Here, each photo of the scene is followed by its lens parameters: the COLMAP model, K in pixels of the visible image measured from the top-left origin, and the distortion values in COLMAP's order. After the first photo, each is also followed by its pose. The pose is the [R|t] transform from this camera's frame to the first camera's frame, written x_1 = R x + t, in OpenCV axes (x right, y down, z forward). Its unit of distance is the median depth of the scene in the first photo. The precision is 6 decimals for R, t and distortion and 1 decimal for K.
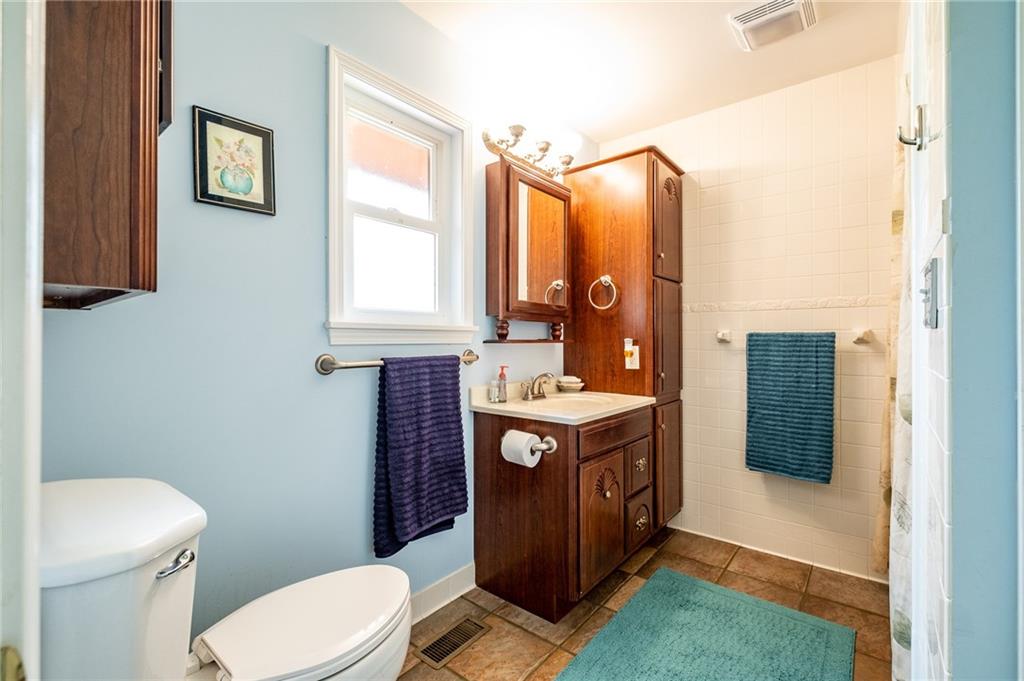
lens RADIAL K [[447.9, 0, 511.0], [0, 447.9, 339.5], [0, 0, 1]] dist [0.003566, -0.005262]
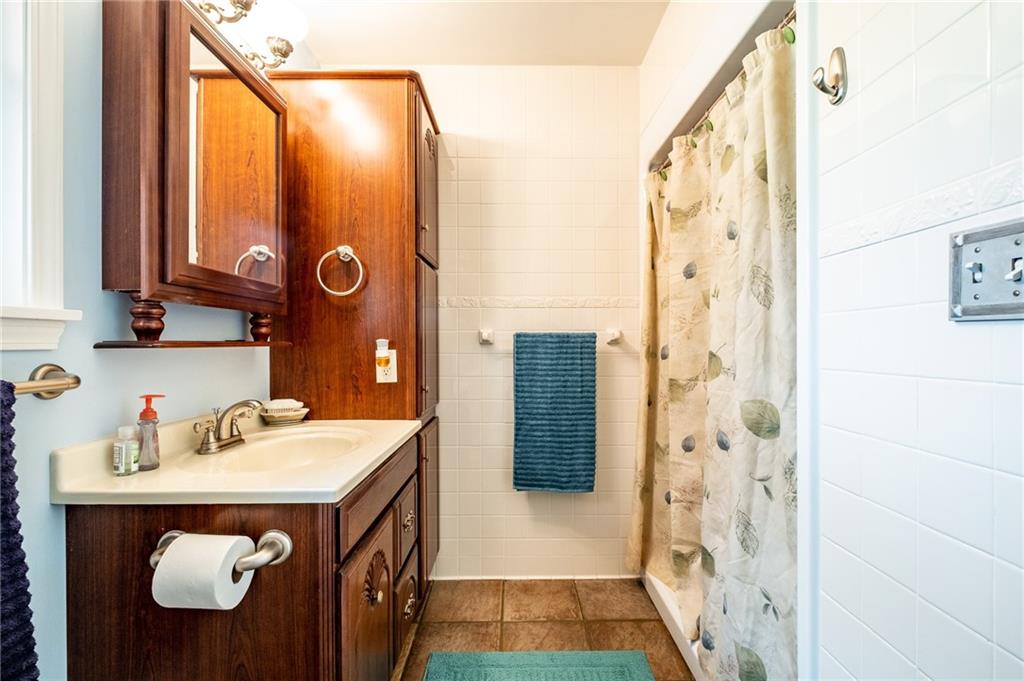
lens RADIAL K [[447.9, 0, 519.5], [0, 447.9, 341.2], [0, 0, 1]] dist [0.003566, -0.005262]
pose [[0.766886, -0.001705, 0.641781, -0.021100], [0.003182, 0.999994, -0.001145, 0.002638], [-0.641775, 0.002920, 0.766887, 0.351509]]
